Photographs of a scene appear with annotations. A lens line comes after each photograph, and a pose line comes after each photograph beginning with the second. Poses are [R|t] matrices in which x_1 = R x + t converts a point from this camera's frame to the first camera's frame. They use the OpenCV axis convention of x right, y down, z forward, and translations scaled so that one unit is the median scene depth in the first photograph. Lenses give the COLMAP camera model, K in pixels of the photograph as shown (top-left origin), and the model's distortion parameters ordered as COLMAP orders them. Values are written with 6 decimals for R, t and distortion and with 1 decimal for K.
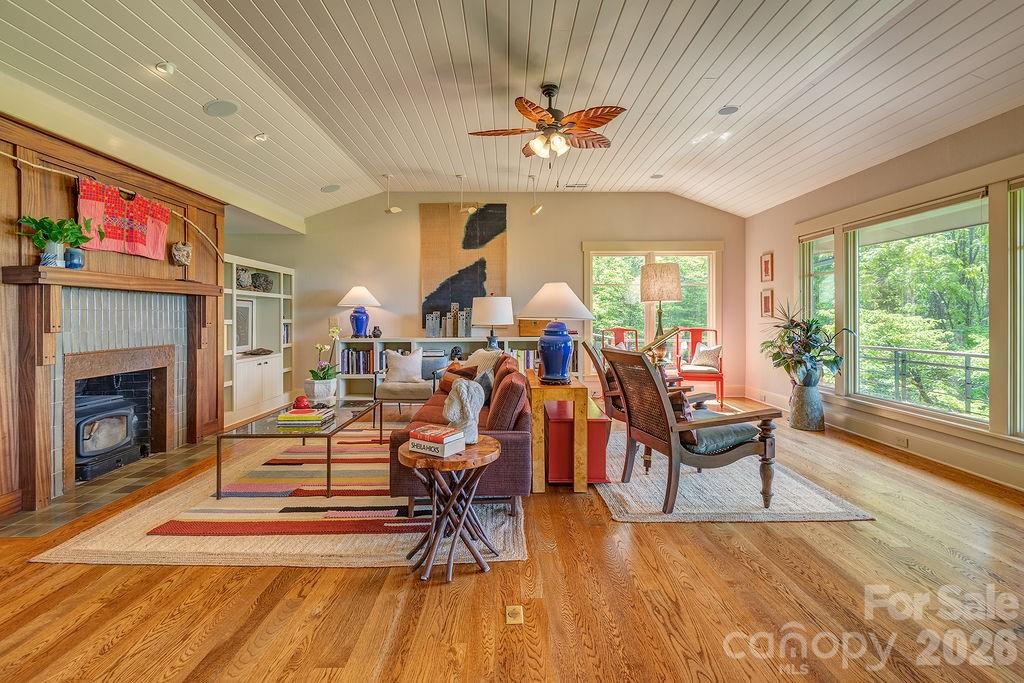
lens RADIAL K [[476.1, 0, 510.0], [0, 476.1, 321.0], [0, 0, 1]] dist [0.012102, -0.005208]
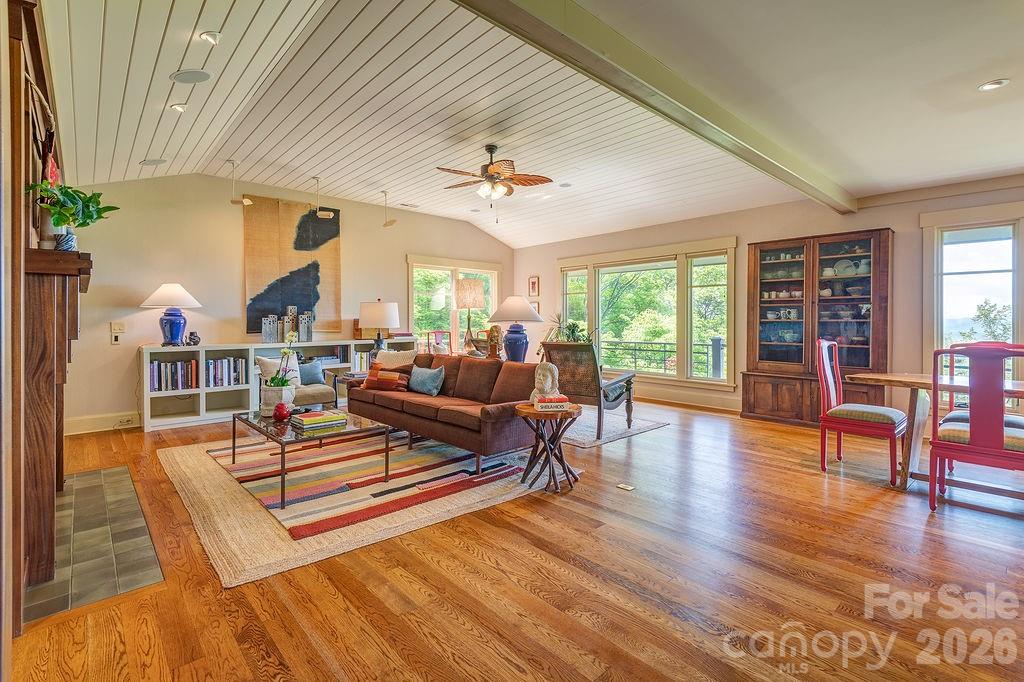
lens RADIAL K [[476.1, 0, 519.0], [0, 476.1, 324.1], [0, 0, 1]] dist [0.012102, -0.005208]
pose [[0.741109, -0.002993, 0.671378, -0.557556], [0.005668, 0.999982, -0.001799, 0.003228], [-0.671361, 0.005139, 0.741113, -0.020590]]
